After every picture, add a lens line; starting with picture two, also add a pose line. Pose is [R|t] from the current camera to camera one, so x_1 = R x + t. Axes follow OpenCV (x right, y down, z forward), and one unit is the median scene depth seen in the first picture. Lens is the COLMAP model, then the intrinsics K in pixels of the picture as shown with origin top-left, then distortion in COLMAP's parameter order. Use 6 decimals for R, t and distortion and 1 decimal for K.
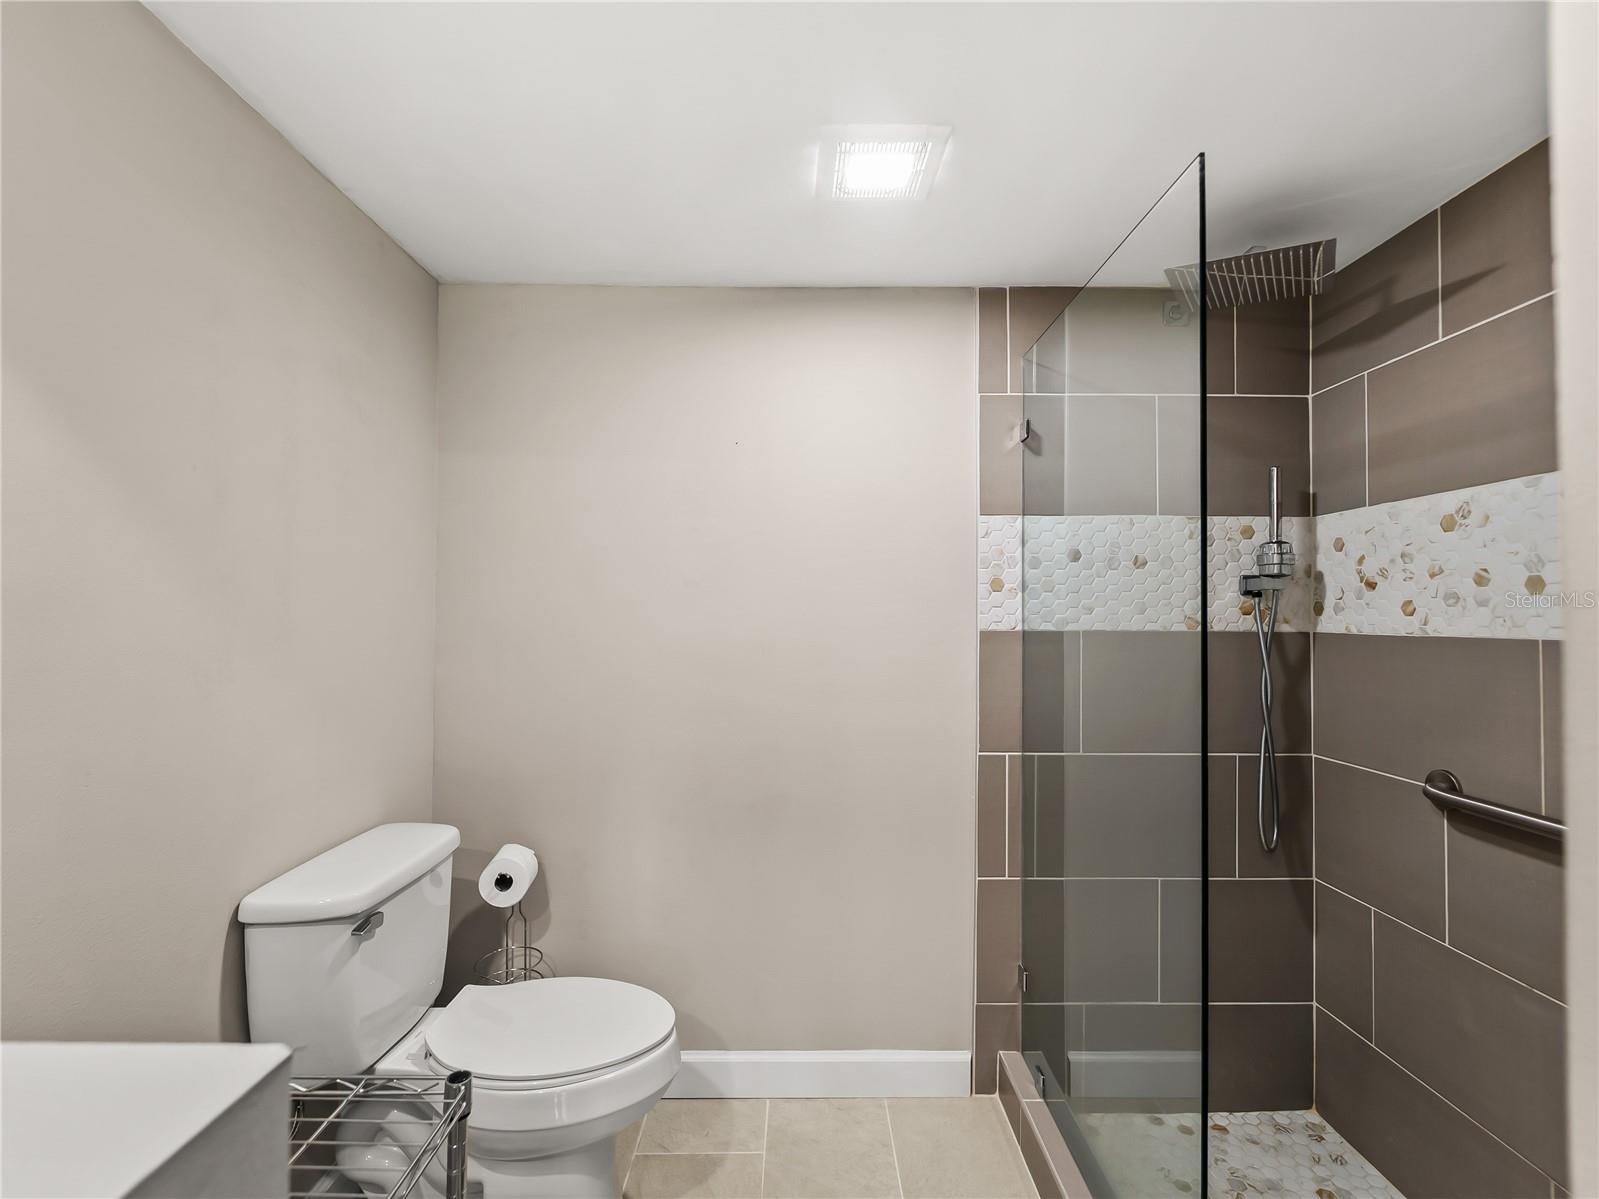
lens RADIAL K [[727.5, 0, 804.5], [0, 727.5, 606.2], [0, 0, 1]] dist [-0.001388, -0.000478]
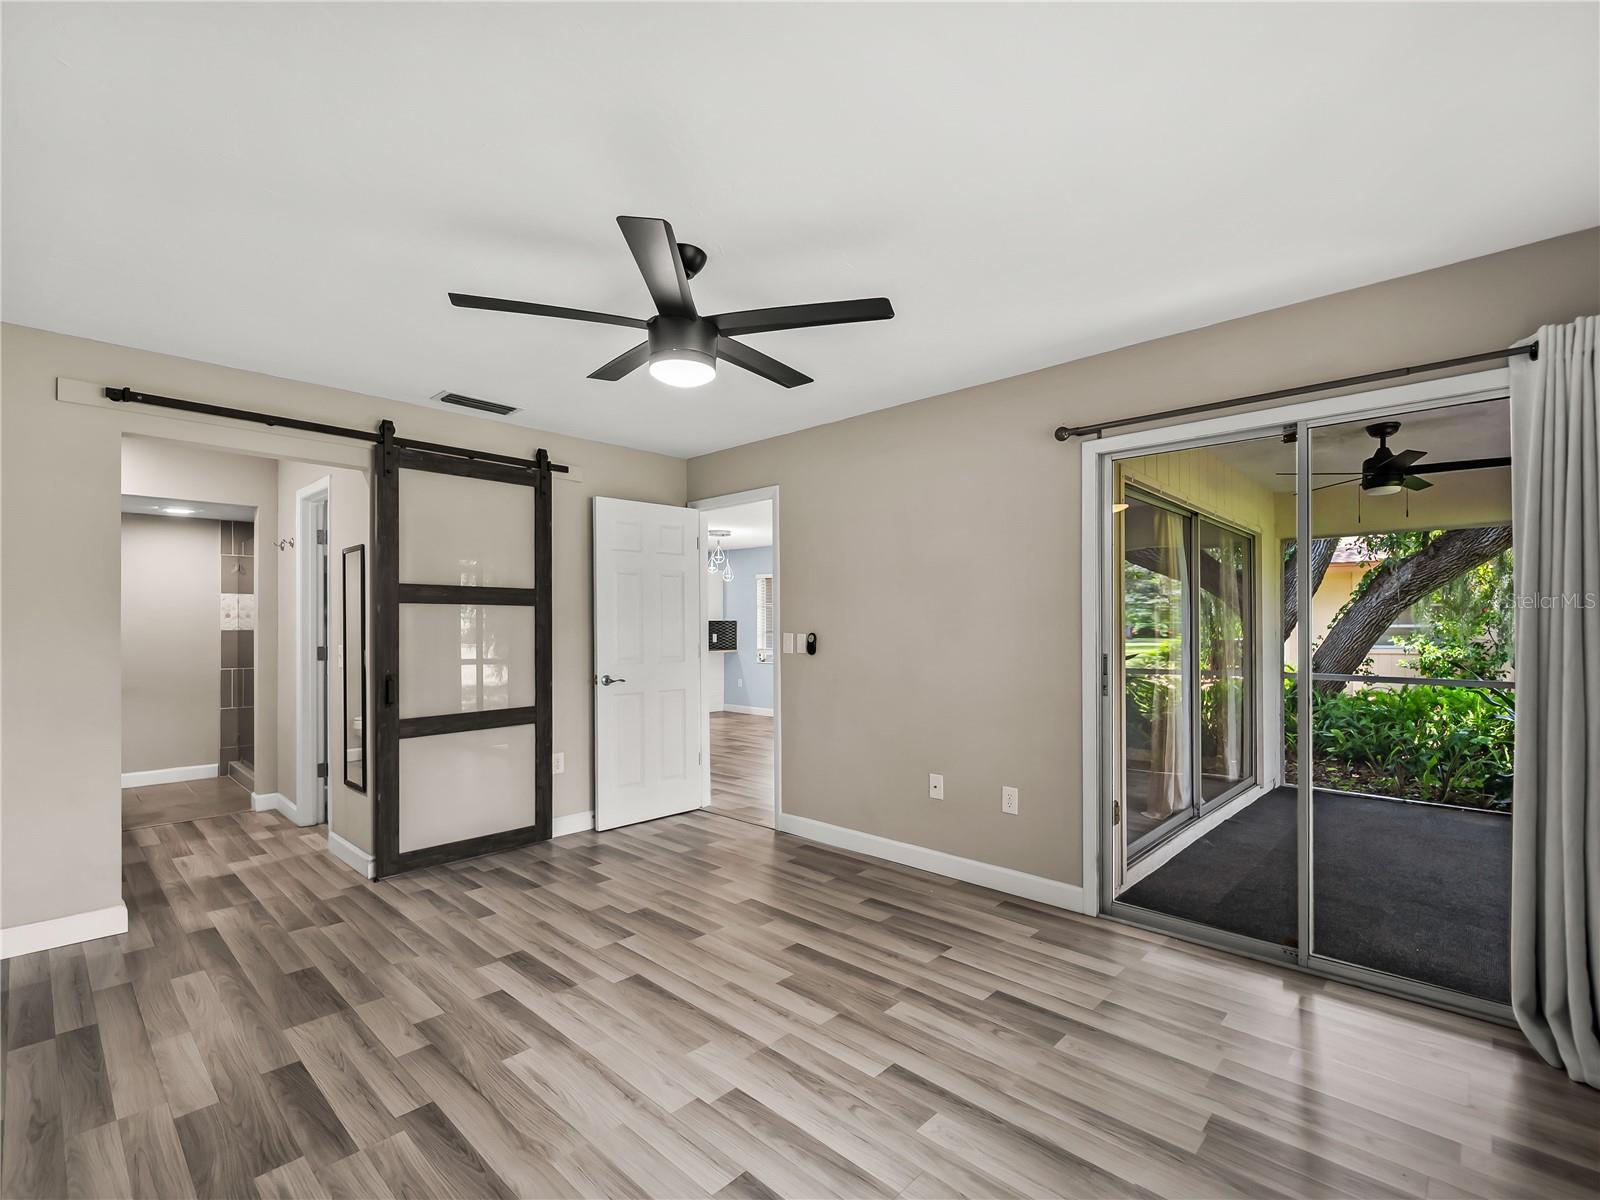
lens RADIAL K [[734.9, 0, 808.4], [0, 734.9, 622.9], [0, 0, 1]] dist [-0.000787, -0.000661]
pose [[0.692223, -0.008588, 0.721633, -0.294590], [0.001619, 0.999945, 0.010346, -0.027216], [-0.721682, -0.005993, 0.692199, -3.050430]]
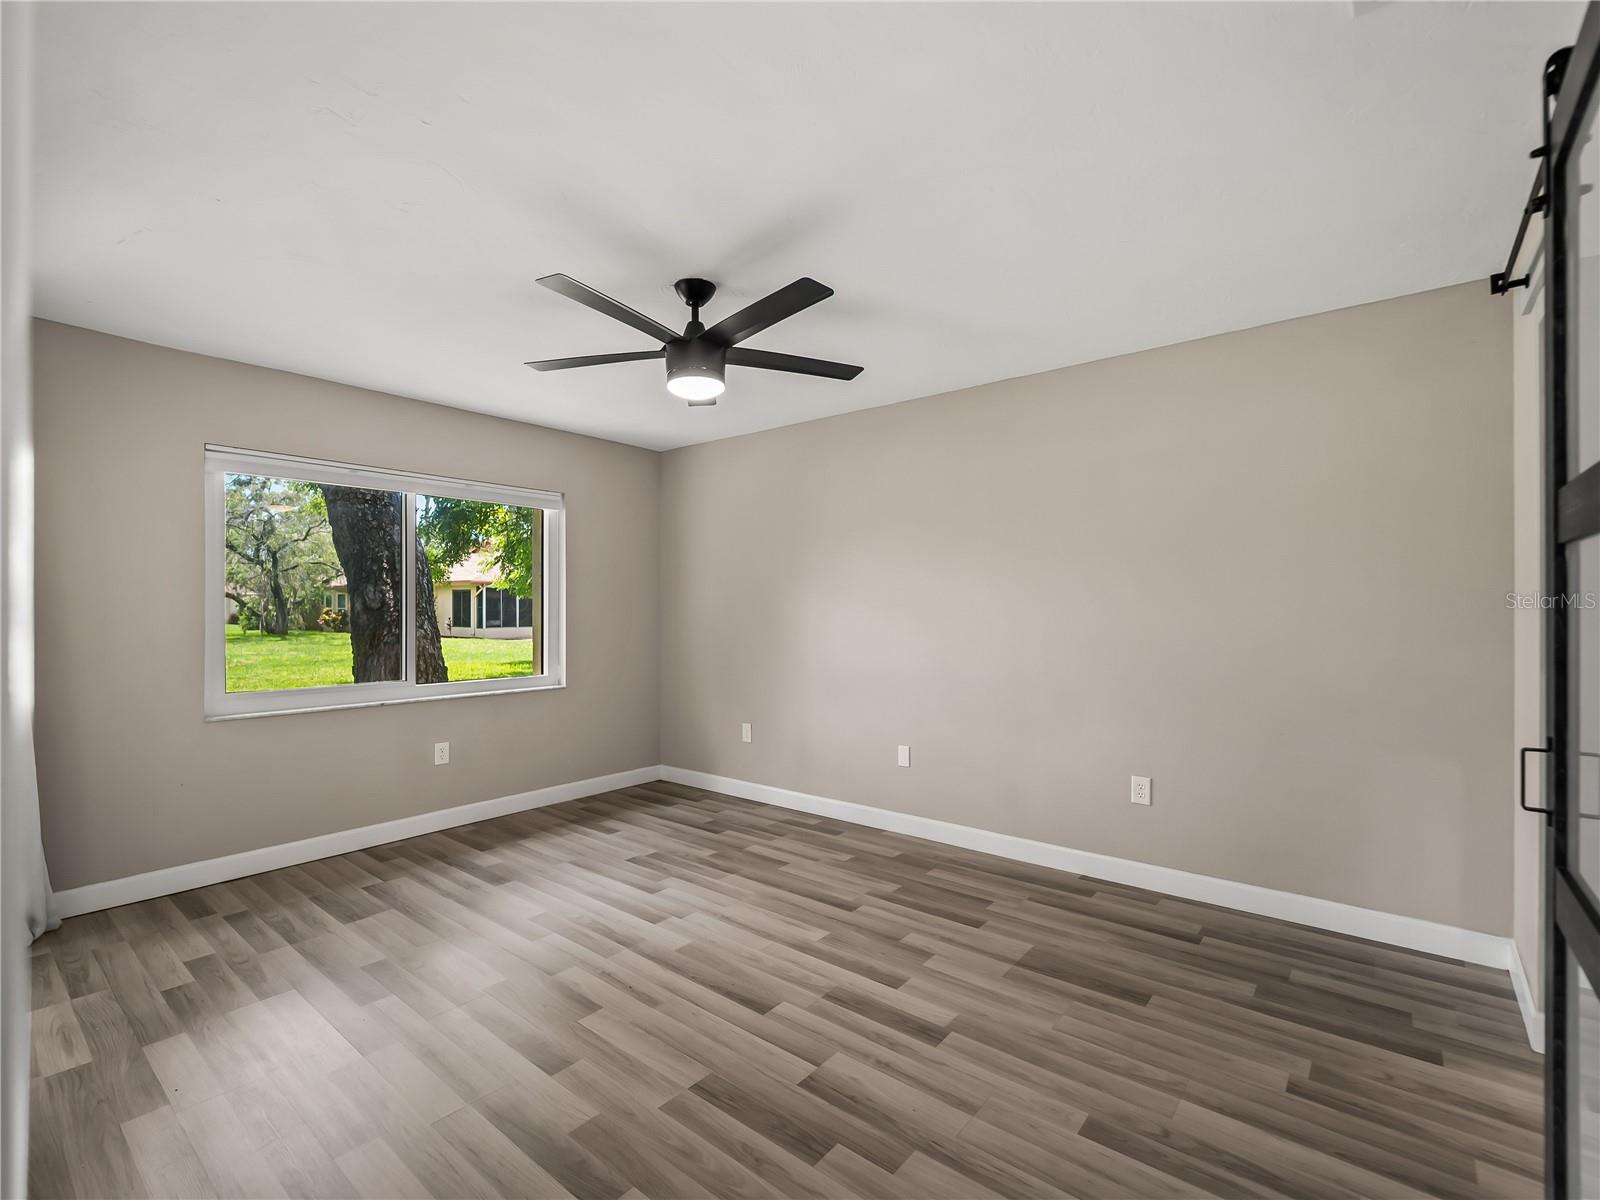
lens RADIAL K [[719.4, 0, 807.1], [0, 719.4, 610.8], [0, 0, 1]] dist [-0.004866, -0.000315]
pose [[-0.638580, -0.009774, -0.769493, 1.335645], [0.001147, 0.999906, -0.013652, 0.010619], [0.769554, -0.009601, -0.638509, -1.055184]]
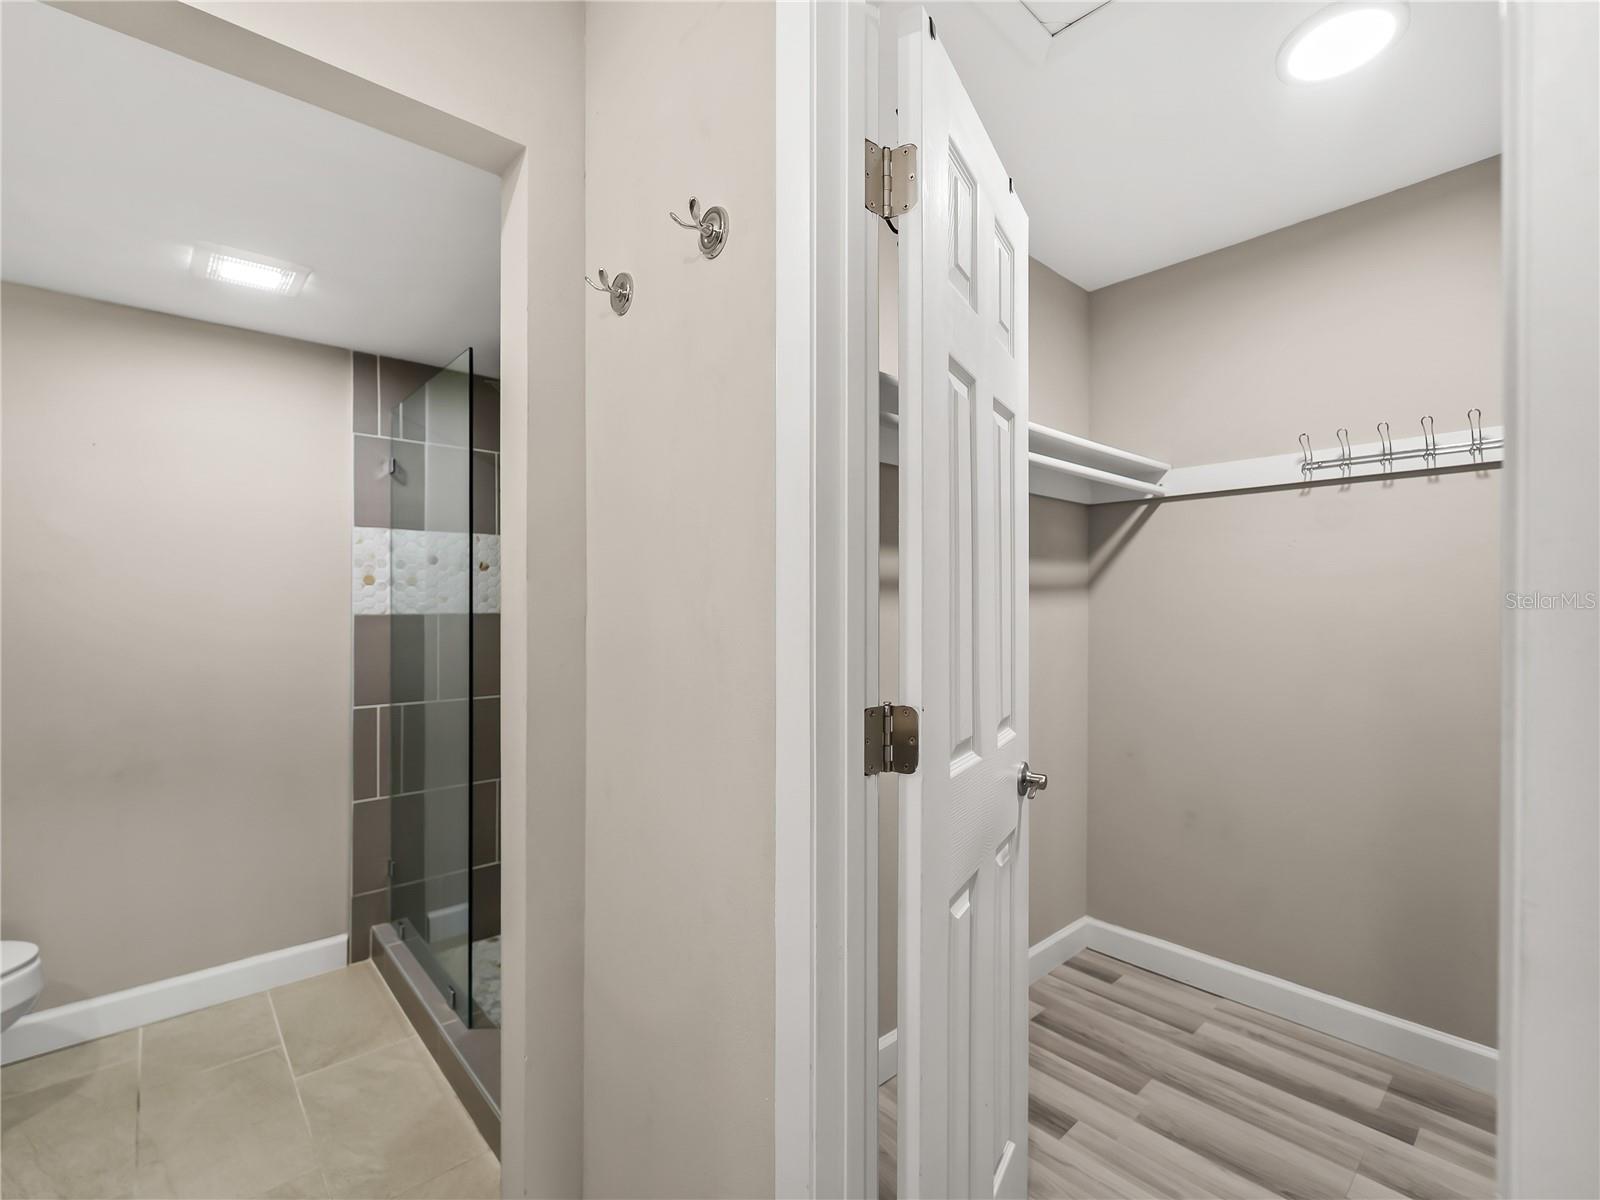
lens RADIAL K [[728.0, 0, 805.0], [0, 728.0, 606.7], [0, 0, 1]] dist [-0.001388, -0.000478]
pose [[0.751248, -0.006922, 0.659984, -0.014994], [-0.003938, 0.999880, 0.014969, -0.003642], [-0.660008, -0.013844, 0.751131, -0.528412]]
